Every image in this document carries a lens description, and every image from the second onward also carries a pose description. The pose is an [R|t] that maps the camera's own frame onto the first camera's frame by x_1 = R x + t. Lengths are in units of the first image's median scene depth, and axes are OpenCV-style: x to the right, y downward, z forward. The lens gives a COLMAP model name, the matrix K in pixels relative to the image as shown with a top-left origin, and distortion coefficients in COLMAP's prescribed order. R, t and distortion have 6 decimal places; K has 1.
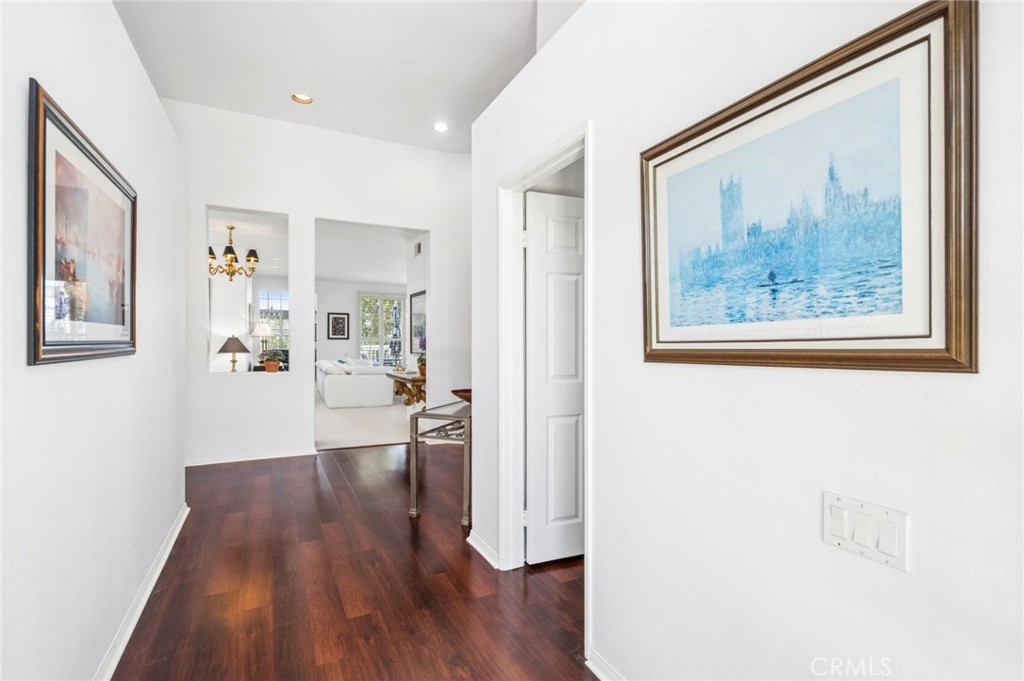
lens RADIAL K [[477.8, 0, 506.0], [0, 477.8, 342.5], [0, 0, 1]] dist [0.013136, -0.003042]
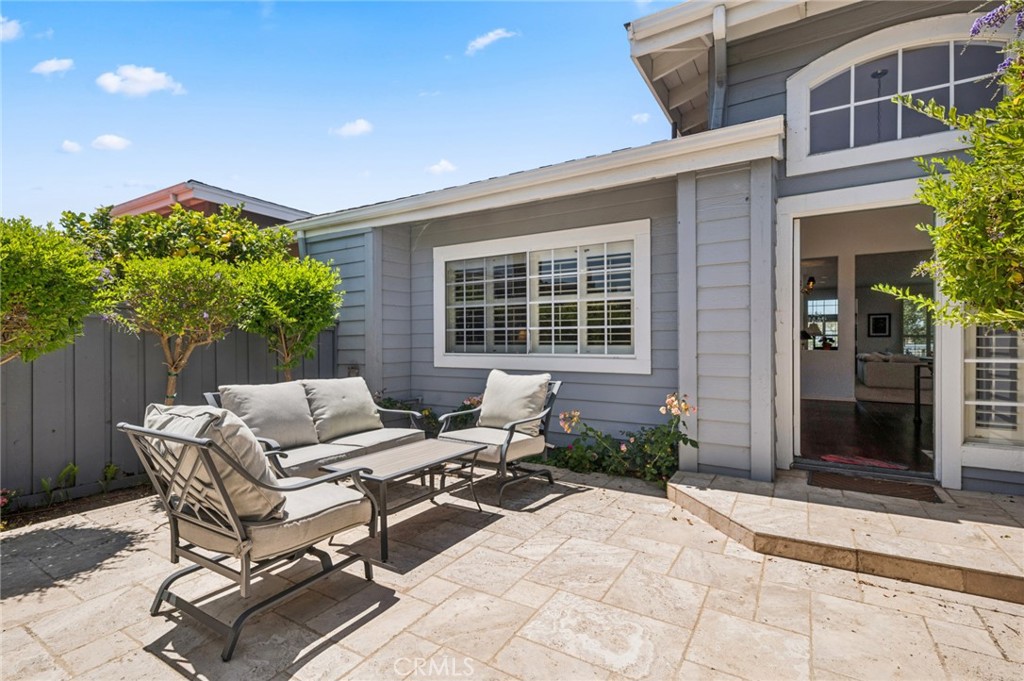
lens RADIAL K [[477.8, 0, 508.3], [0, 477.8, 345.0], [0, 0, 1]] dist [0.013136, -0.003042]
pose [[0.539871, -0.001060, -0.841747, 0.138089], [0.003921, 0.999992, 0.001256, 0.008150], [0.841739, -0.003979, 0.539870, -0.364263]]
